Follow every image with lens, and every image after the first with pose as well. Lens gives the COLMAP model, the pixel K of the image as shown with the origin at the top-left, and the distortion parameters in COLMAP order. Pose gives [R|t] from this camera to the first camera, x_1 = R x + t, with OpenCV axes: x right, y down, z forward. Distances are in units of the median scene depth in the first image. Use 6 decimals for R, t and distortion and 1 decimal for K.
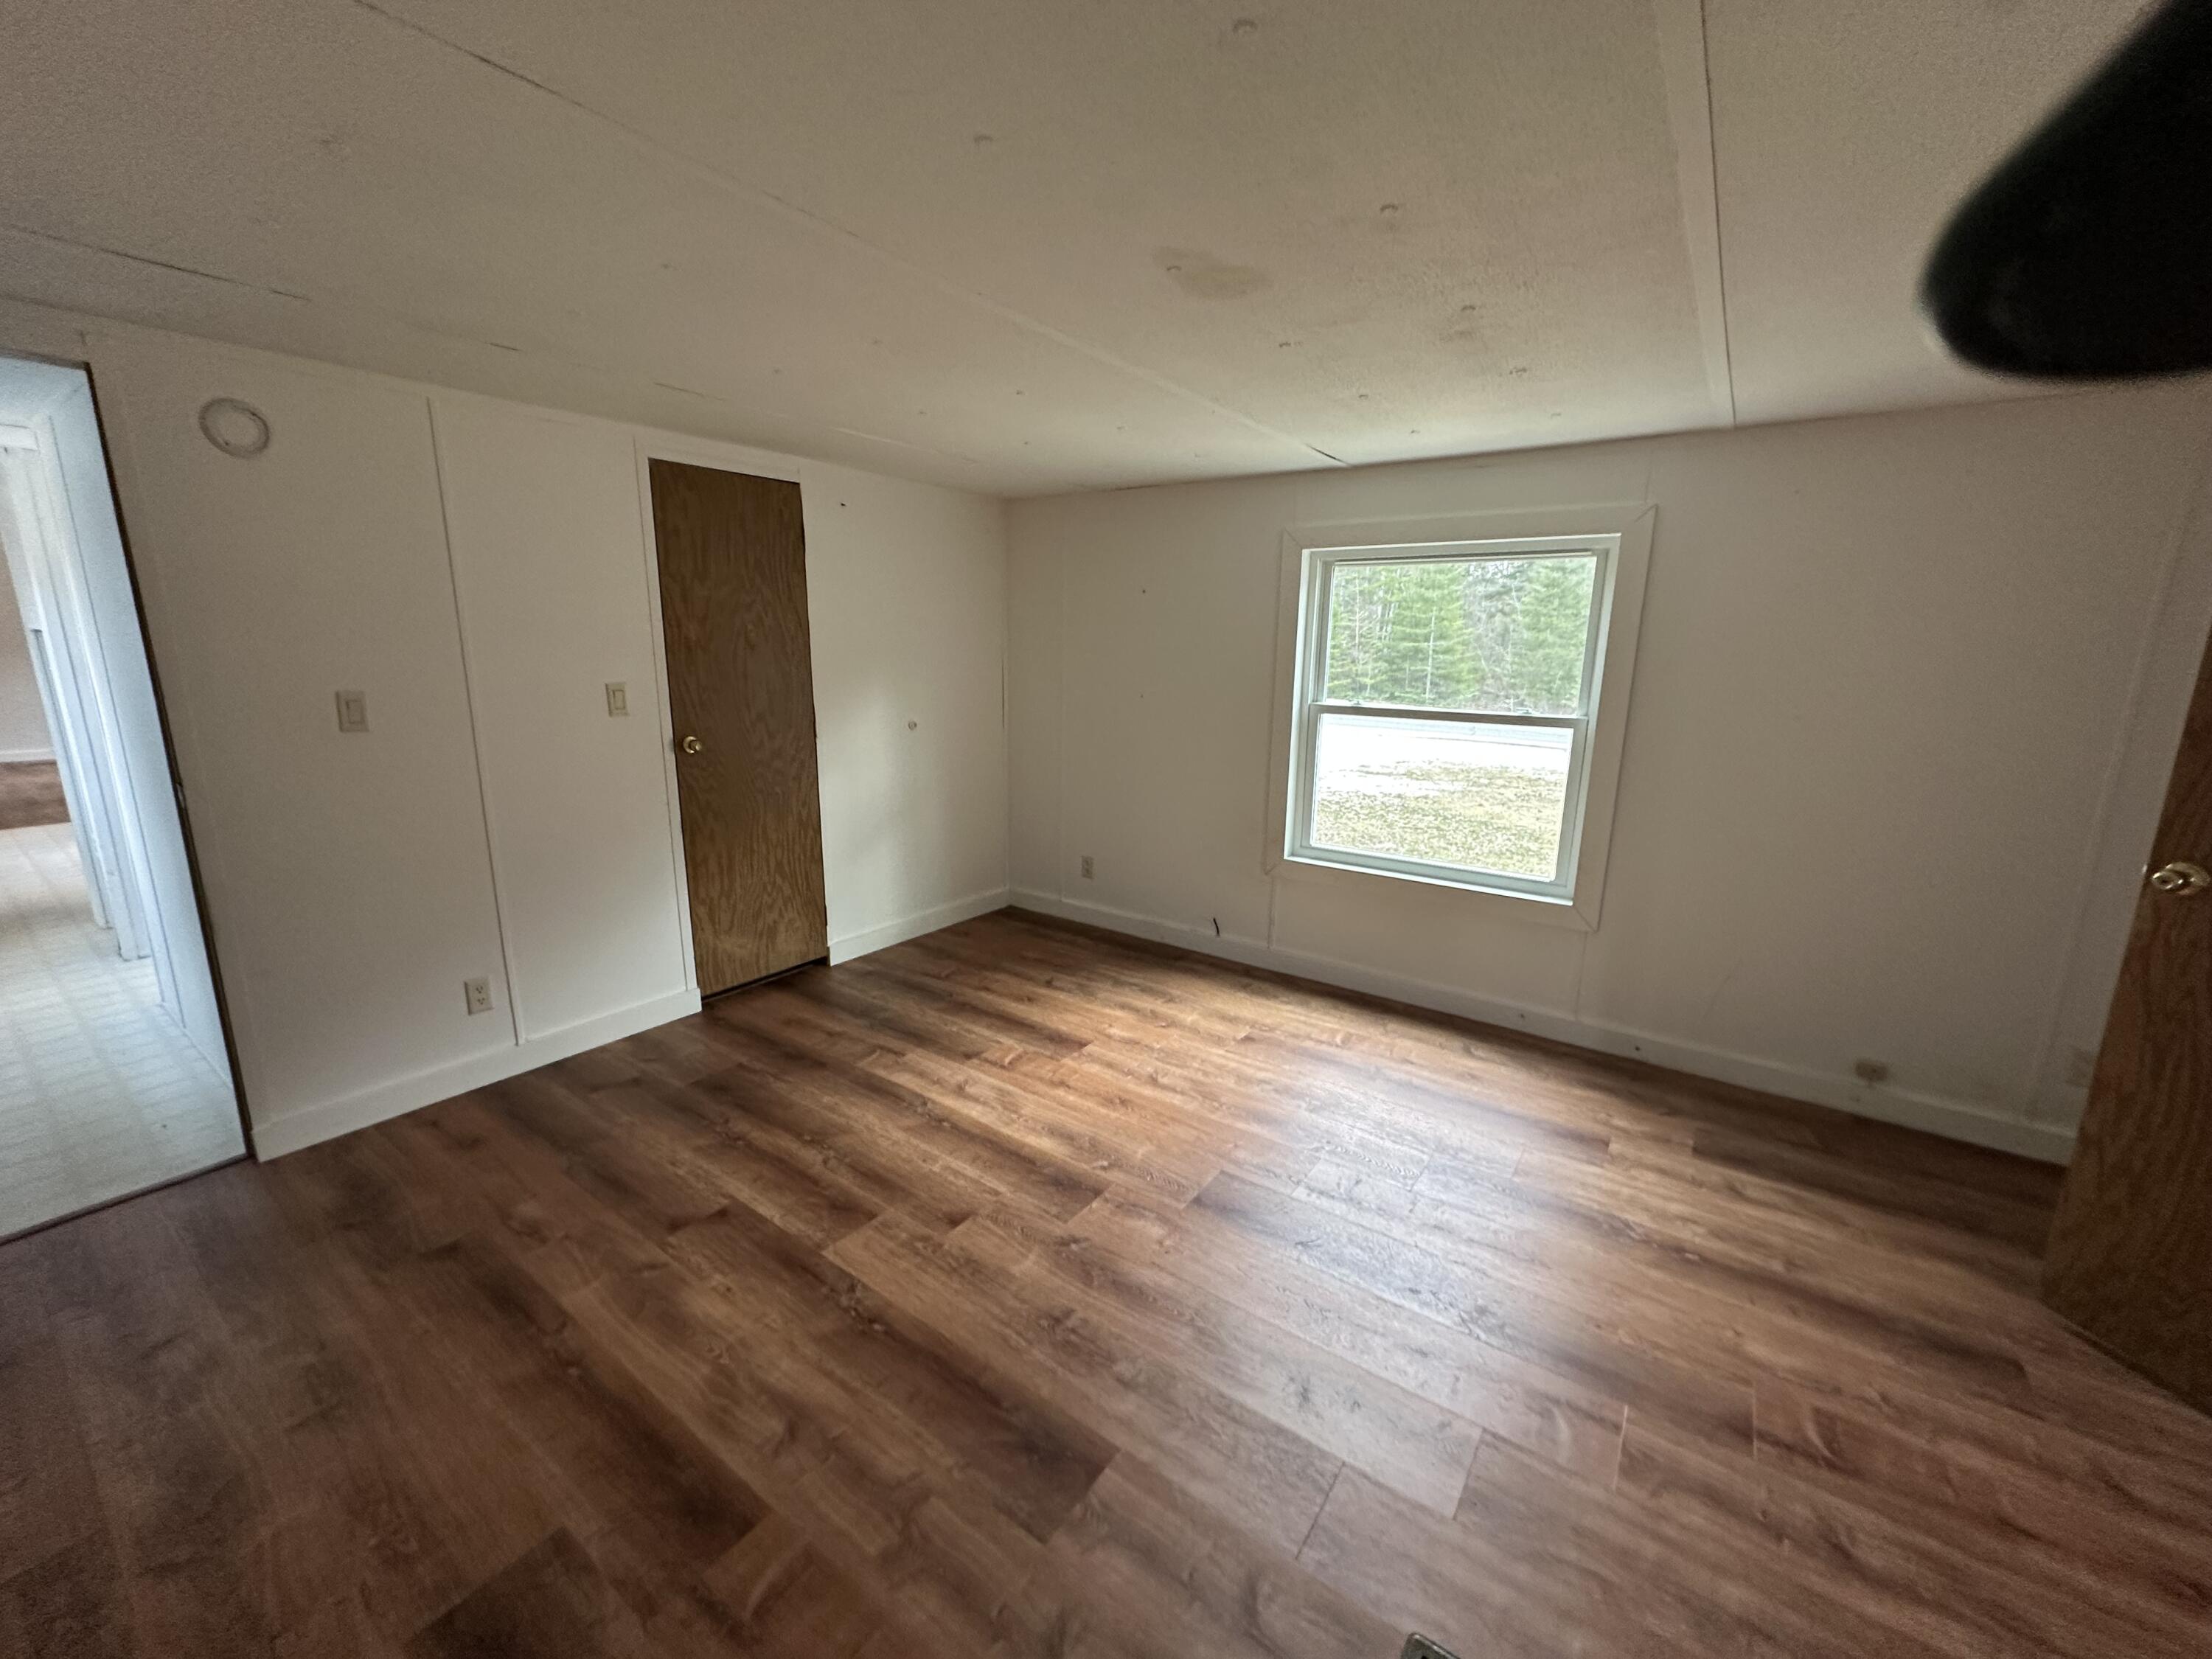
lens RADIAL K [[882.6, 0, 1101.4], [0, 882.6, 823.6], [0, 0, 1]] dist [0.001962, -0.000266]
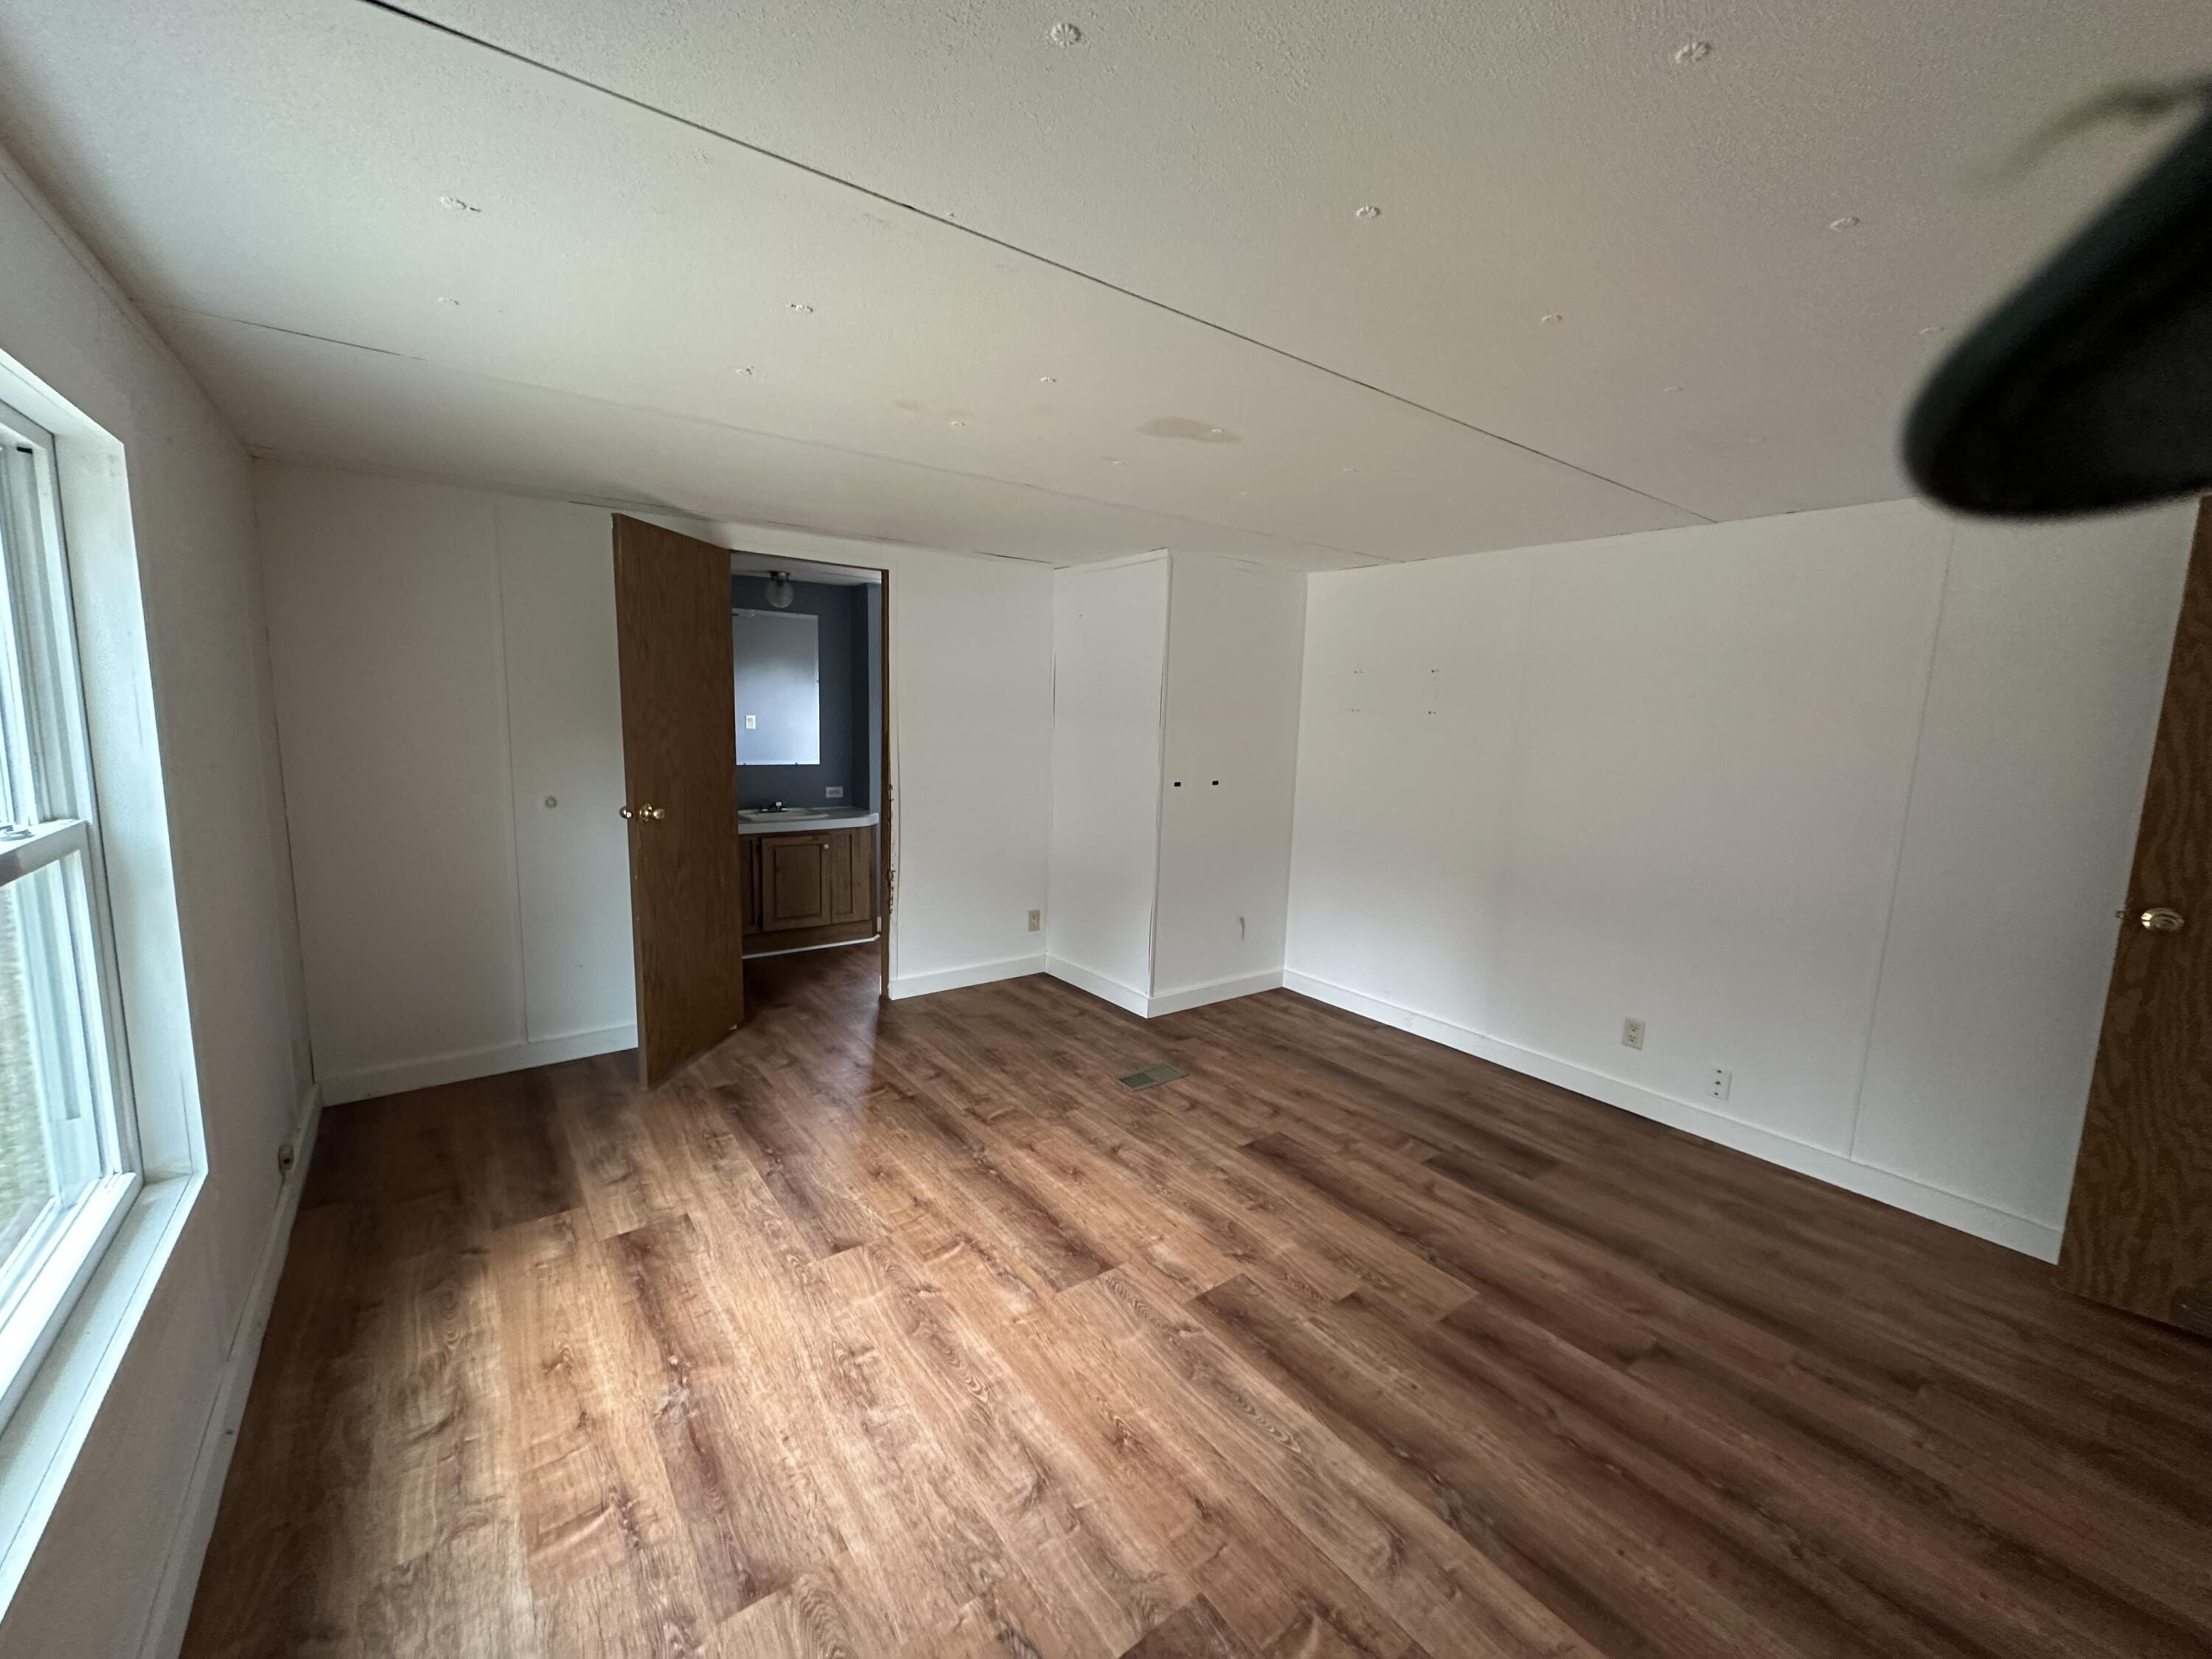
lens RADIAL K [[882.6, 0, 1104.0], [0, 882.6, 833.3], [0, 0, 1]] dist [0.001962, -0.000266]
pose [[-0.954130, -0.088850, 0.285906, -0.129410], [0.013713, 0.940978, 0.338189, -0.362450], [-0.299079, 0.326596, -0.896597, 1.738043]]
